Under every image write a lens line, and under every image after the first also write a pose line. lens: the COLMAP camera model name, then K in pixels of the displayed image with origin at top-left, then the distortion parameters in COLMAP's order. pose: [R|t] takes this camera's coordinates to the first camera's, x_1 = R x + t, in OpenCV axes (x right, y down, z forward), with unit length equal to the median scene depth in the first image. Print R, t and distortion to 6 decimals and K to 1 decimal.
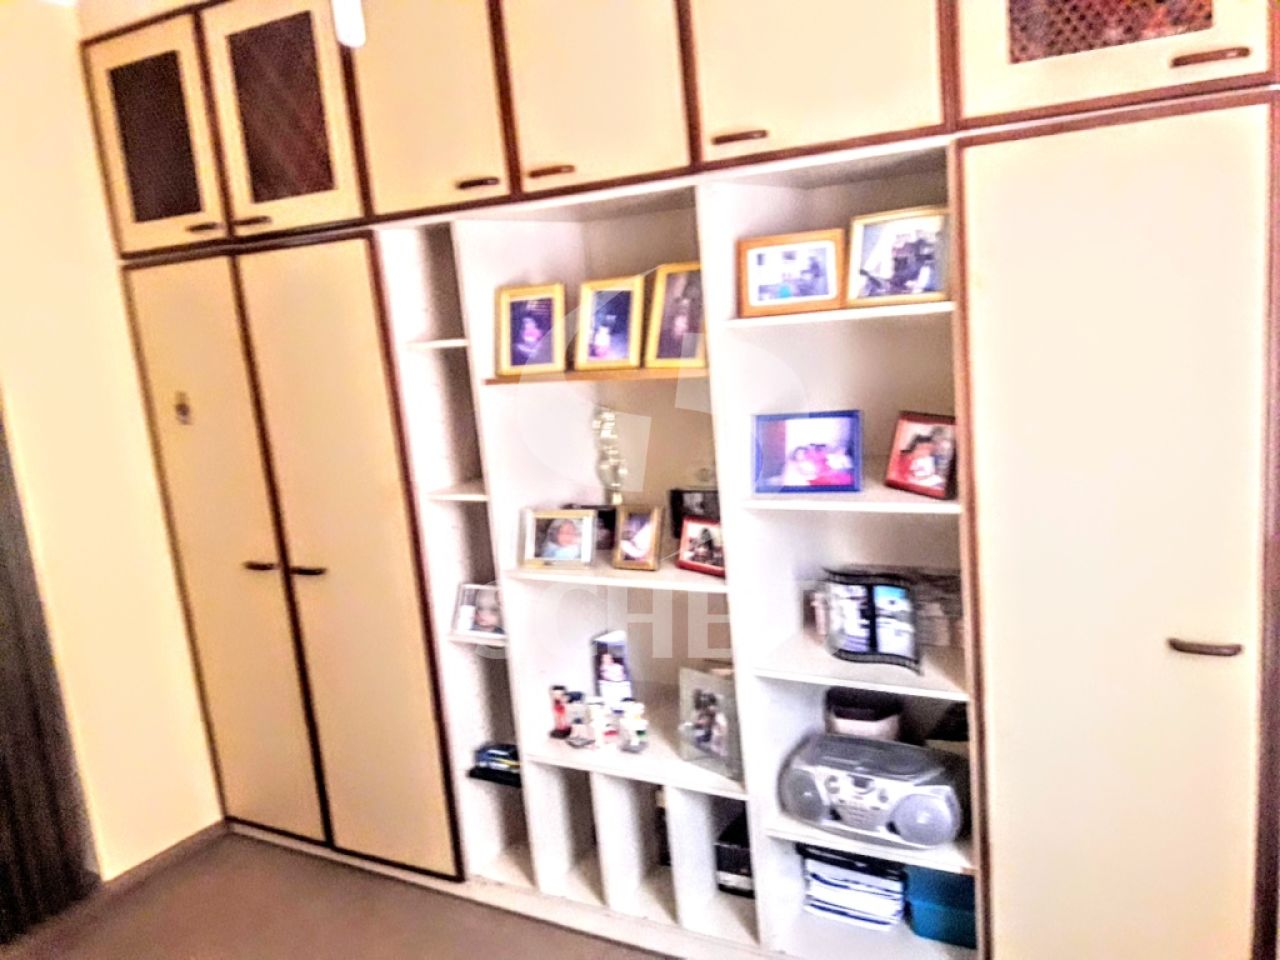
lens RADIAL K [[1055.1, 0, 641.2], [0, 1055.1, 506.5], [0, 0, 1]] dist [0.153262, -0.354648]
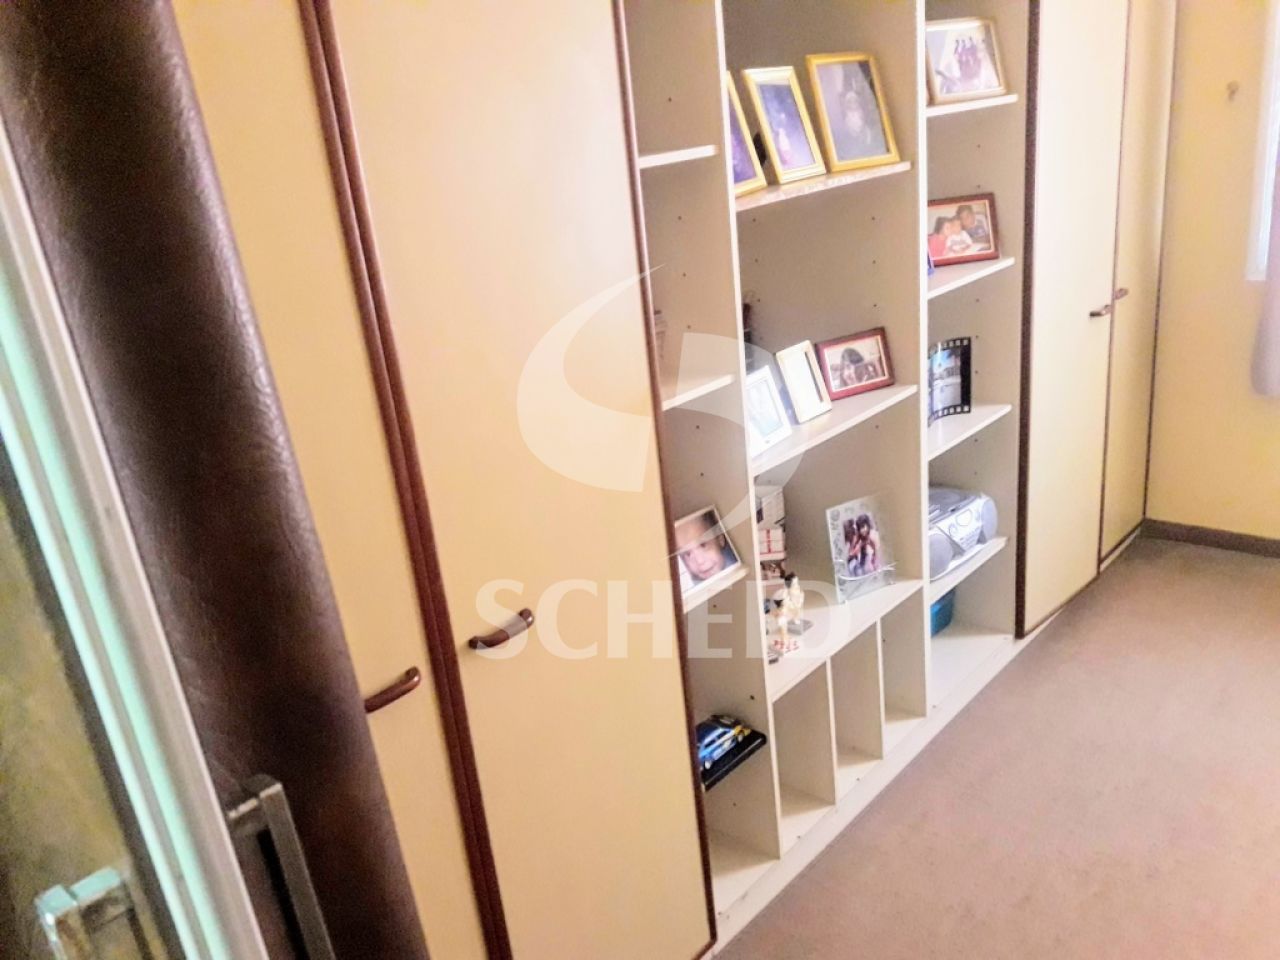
lens RADIAL K [[1055.1, 0, 641.2], [0, 1055.1, 506.5], [0, 0, 1]] dist [0.153262, -0.354648]
pose [[0.190092, -0.282290, 0.940307, -1.041120], [0.277151, 0.934245, 0.224441, -0.128118], [-0.941834, 0.217943, 0.255830, 1.084129]]
